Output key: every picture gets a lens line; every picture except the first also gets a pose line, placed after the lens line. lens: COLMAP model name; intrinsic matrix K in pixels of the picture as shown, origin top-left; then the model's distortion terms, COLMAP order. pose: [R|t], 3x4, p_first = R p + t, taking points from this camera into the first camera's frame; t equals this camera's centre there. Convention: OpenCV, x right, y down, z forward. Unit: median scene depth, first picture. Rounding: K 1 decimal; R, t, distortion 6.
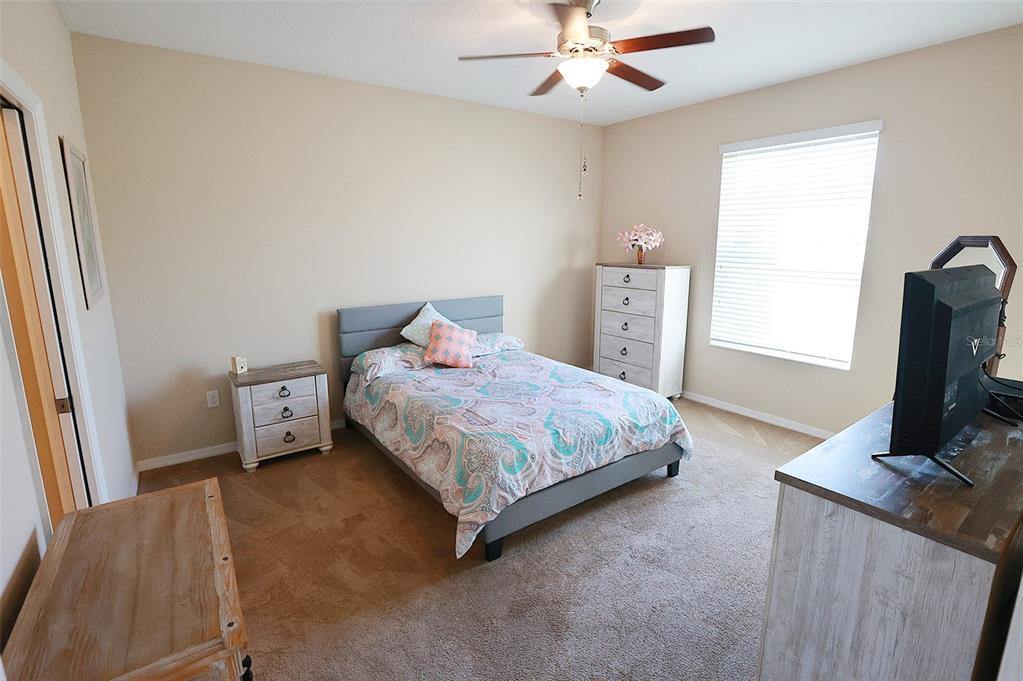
lens RADIAL K [[490.8, 0, 511.5], [0, 490.8, 340.5], [0, 0, 1]] dist [-0.002146, -0.000228]
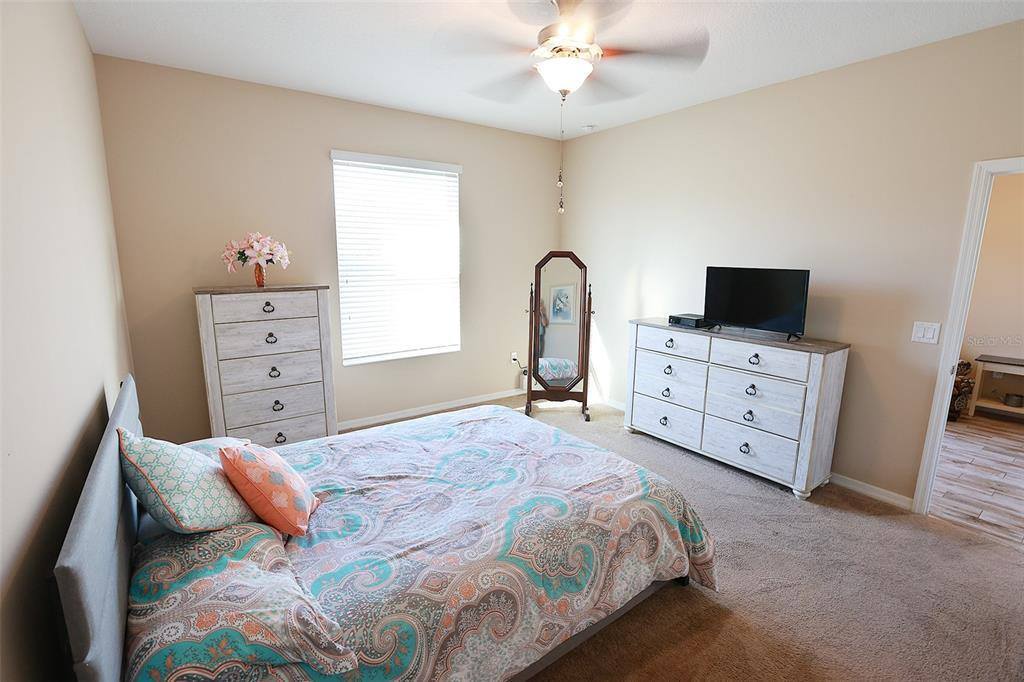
lens RADIAL K [[474.2, 0, 512.0], [0, 474.2, 341.0], [0, 0, 1]] dist [-0.002201, 0.000184]
pose [[0.000439, -0.188189, 0.982133, -0.610933], [0.192426, 0.963794, 0.184589, -0.183573], [-0.981311, 0.188907, 0.036636, 0.840912]]
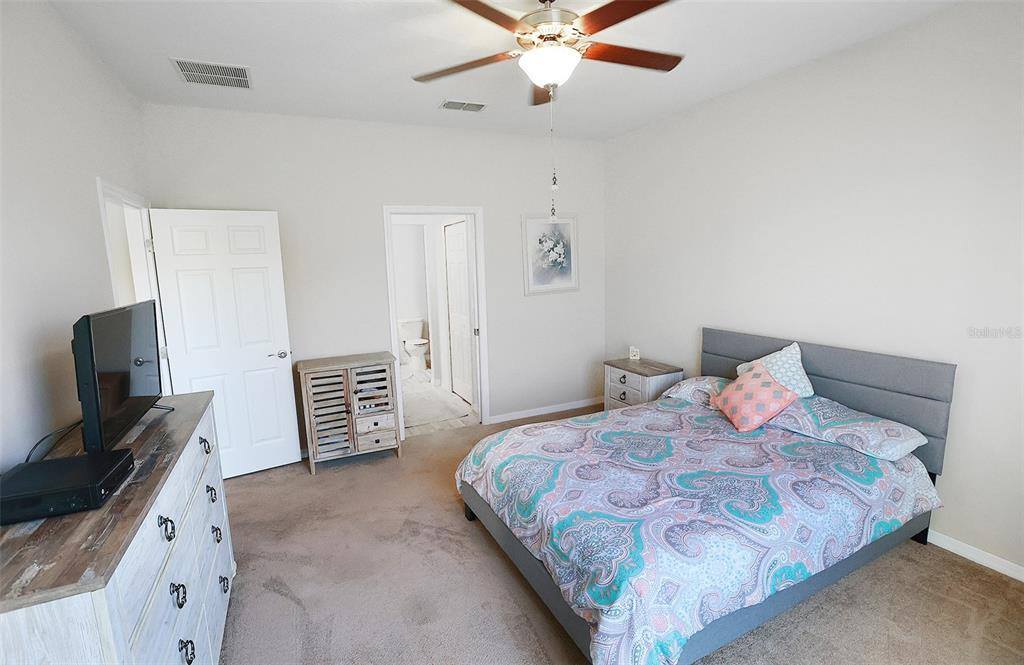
lens RADIAL K [[481.8, 0, 512.0], [0, 481.8, 332.5], [0, 0, 1]] dist [-0.000458, -0.000025]
pose [[-0.200962, 0.152744, -0.967617, 0.741087], [-0.170917, 0.967151, 0.188167, -0.186812], [0.964573, 0.203196, -0.168254, 0.846054]]
